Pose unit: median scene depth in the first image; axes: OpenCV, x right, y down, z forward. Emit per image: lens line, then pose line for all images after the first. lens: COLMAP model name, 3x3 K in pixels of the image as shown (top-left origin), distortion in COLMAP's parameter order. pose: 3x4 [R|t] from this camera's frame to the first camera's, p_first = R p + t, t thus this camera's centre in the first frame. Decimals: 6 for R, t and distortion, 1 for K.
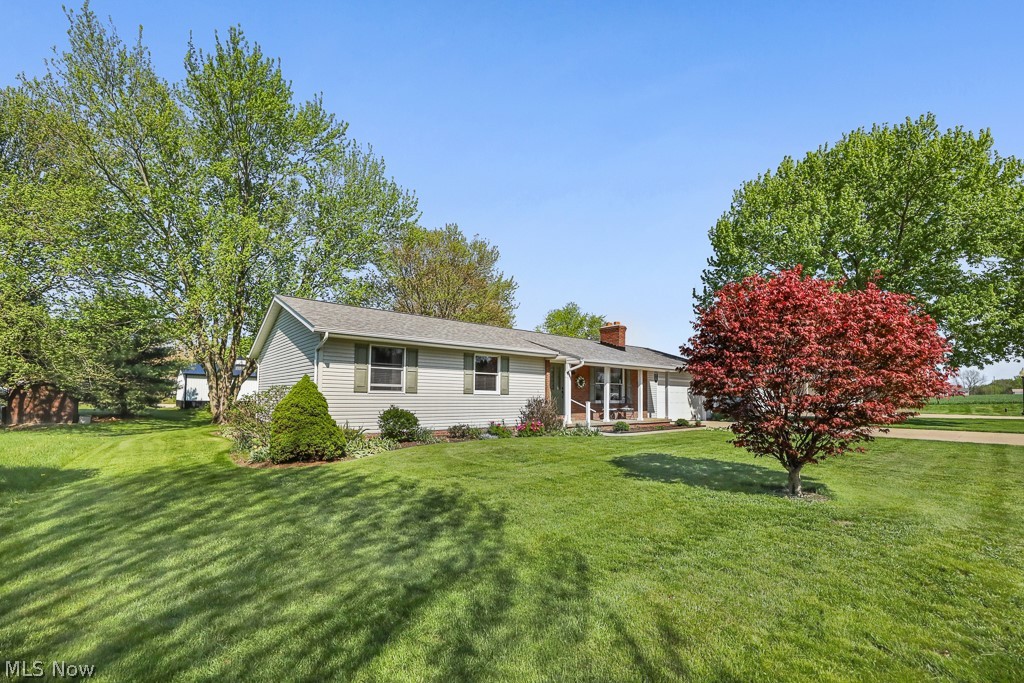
lens RADIAL K [[423.1, 0, 510.9], [0, 423.1, 387.6], [0, 0, 1]] dist [-0.011833, -0.000061]
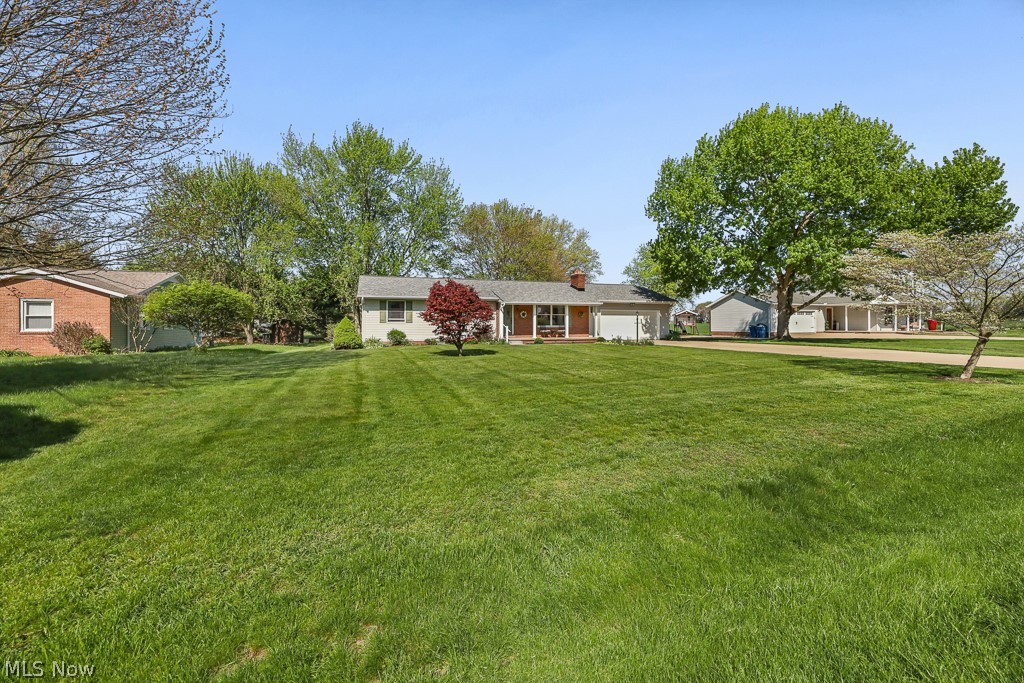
lens RADIAL K [[411.7, 0, 511.3], [0, 411.7, 325.1], [0, 0, 1]] dist [0.000228, 0.000001]
pose [[0.931833, -0.014219, -0.362608, 0.777378], [0.022249, 0.999591, 0.017977, -0.001149], [0.362204, -0.024819, 0.931768, -0.557183]]
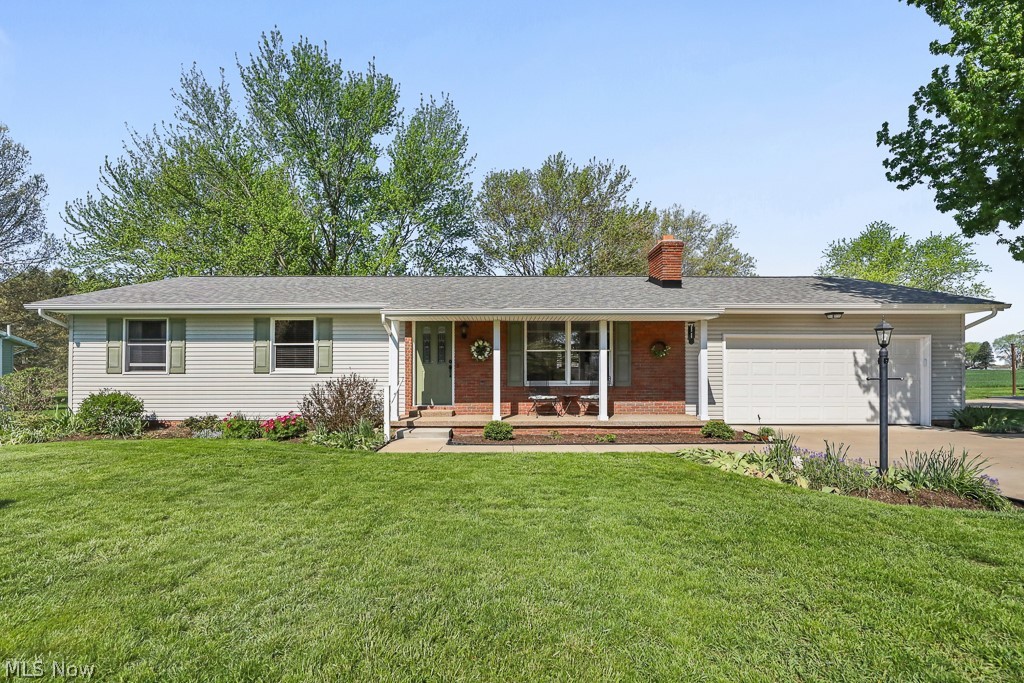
lens RADIAL K [[433.0, 0, 515.5], [0, 433.0, 368.9], [0, 0, 1]] dist [0.001528, 0.000153]
pose [[0.774089, -0.016690, -0.632856, 0.650371], [0.024328, 0.999698, 0.003393, 0.014157], [0.632609, -0.018023, 0.774262, 0.627123]]
